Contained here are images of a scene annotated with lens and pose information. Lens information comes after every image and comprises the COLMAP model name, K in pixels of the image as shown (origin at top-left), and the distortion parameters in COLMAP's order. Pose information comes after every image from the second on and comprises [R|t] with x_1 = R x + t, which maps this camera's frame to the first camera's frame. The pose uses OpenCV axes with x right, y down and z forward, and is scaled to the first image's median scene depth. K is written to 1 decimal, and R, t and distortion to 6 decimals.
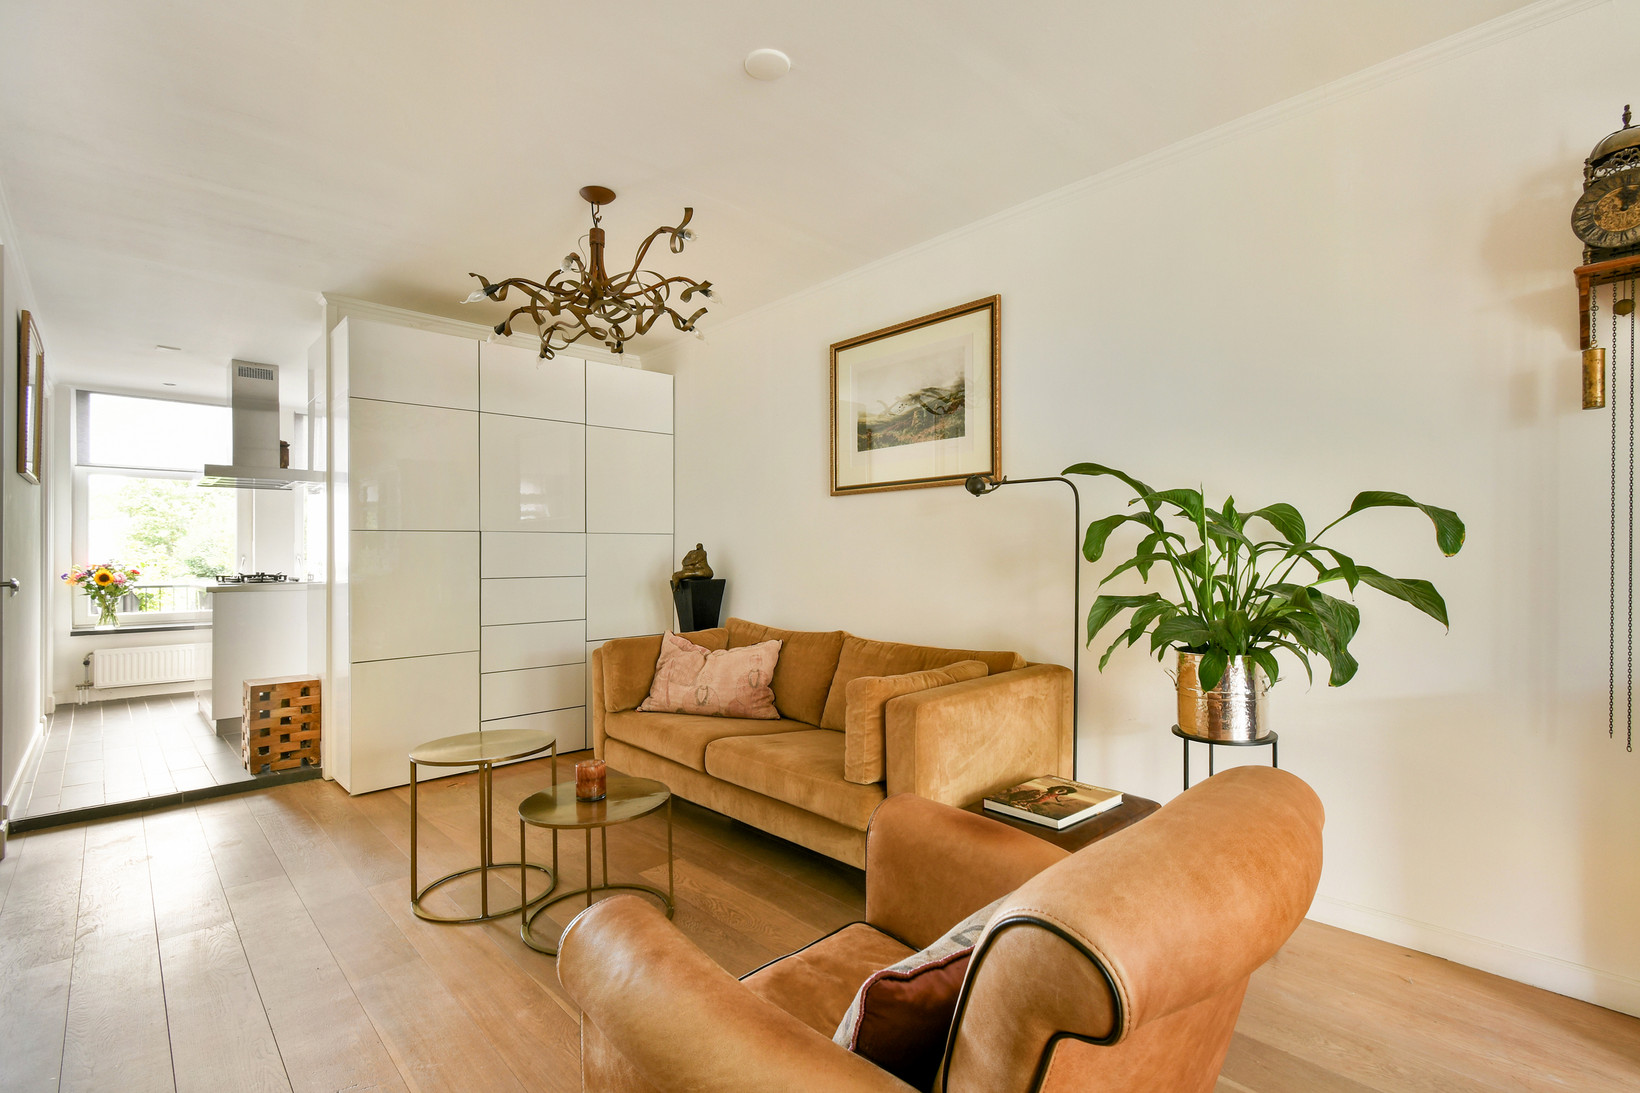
lens RADIAL K [[733.6, 0, 812.3], [0, 733.6, 553.9], [0, 0, 1]] dist [-0.003833, -0.001136]
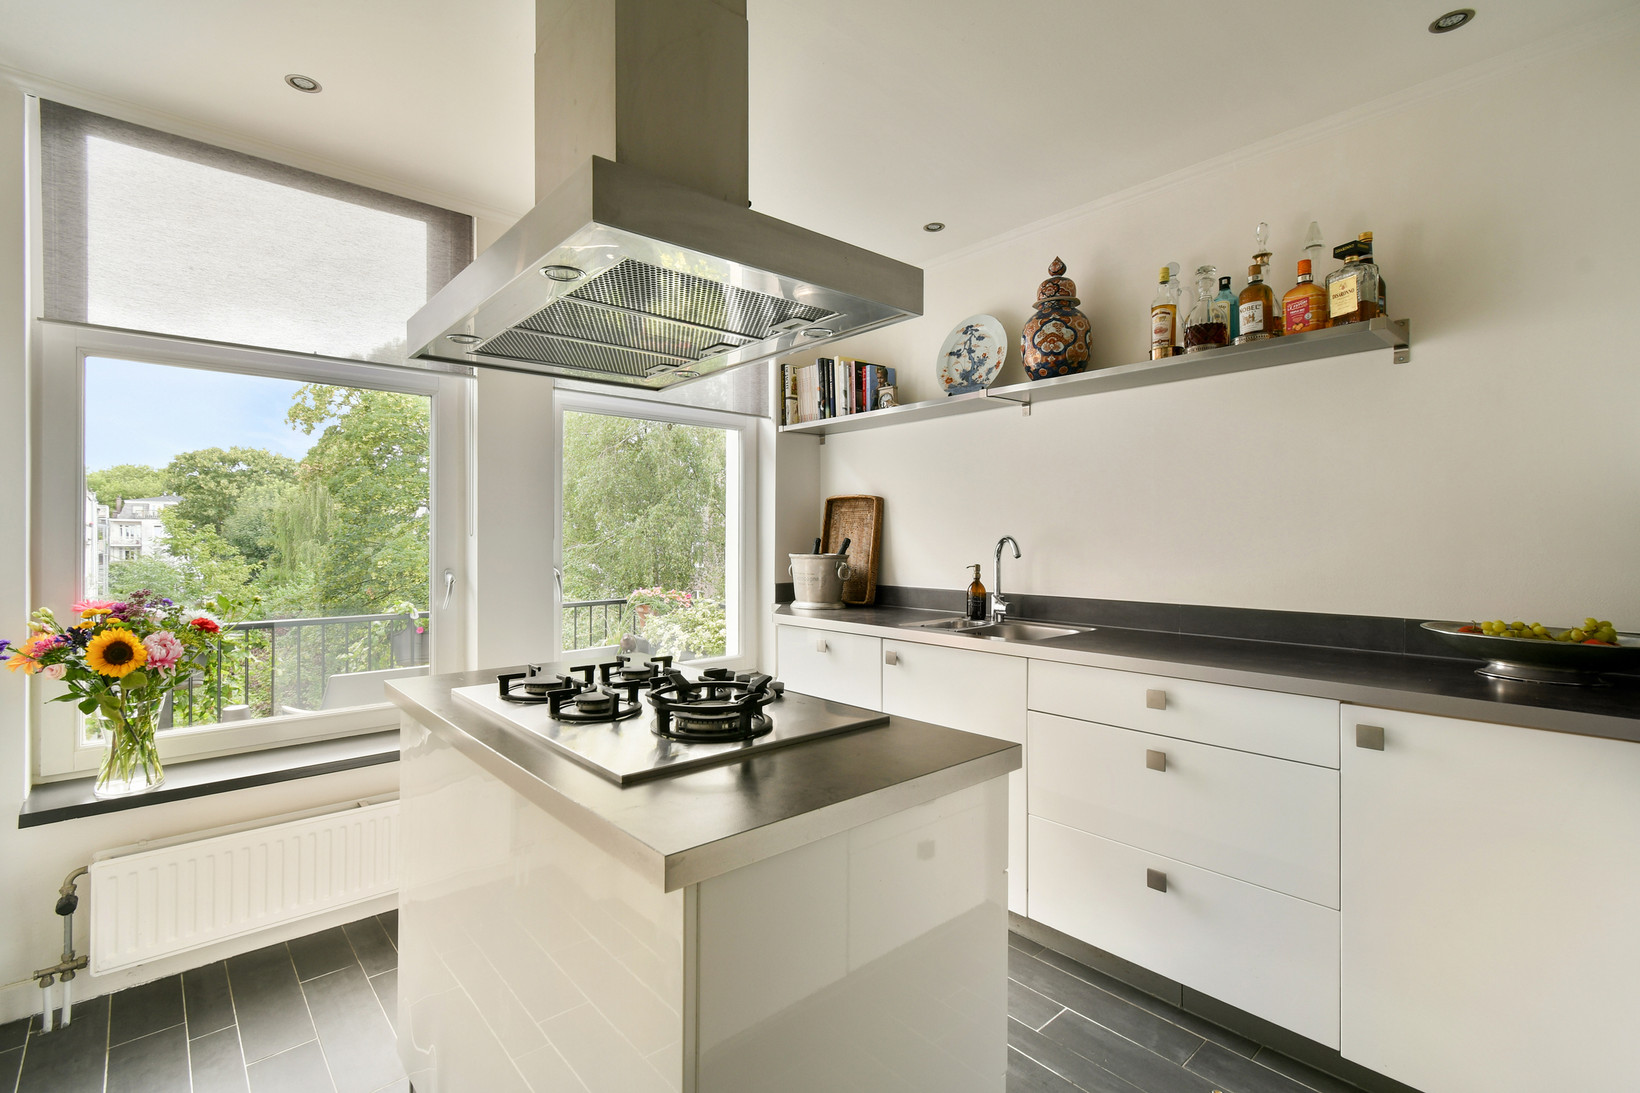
lens RADIAL K [[745.3, 0, 820.0], [0, 745.3, 546.5], [0, 0, 1]] dist [-0.001931, -0.000168]
pose [[0.999161, 0.011867, -0.039185, -0.631060], [-0.011470, 0.999881, 0.010363, -0.022893], [0.039303, -0.009905, 0.999178, 0.667698]]
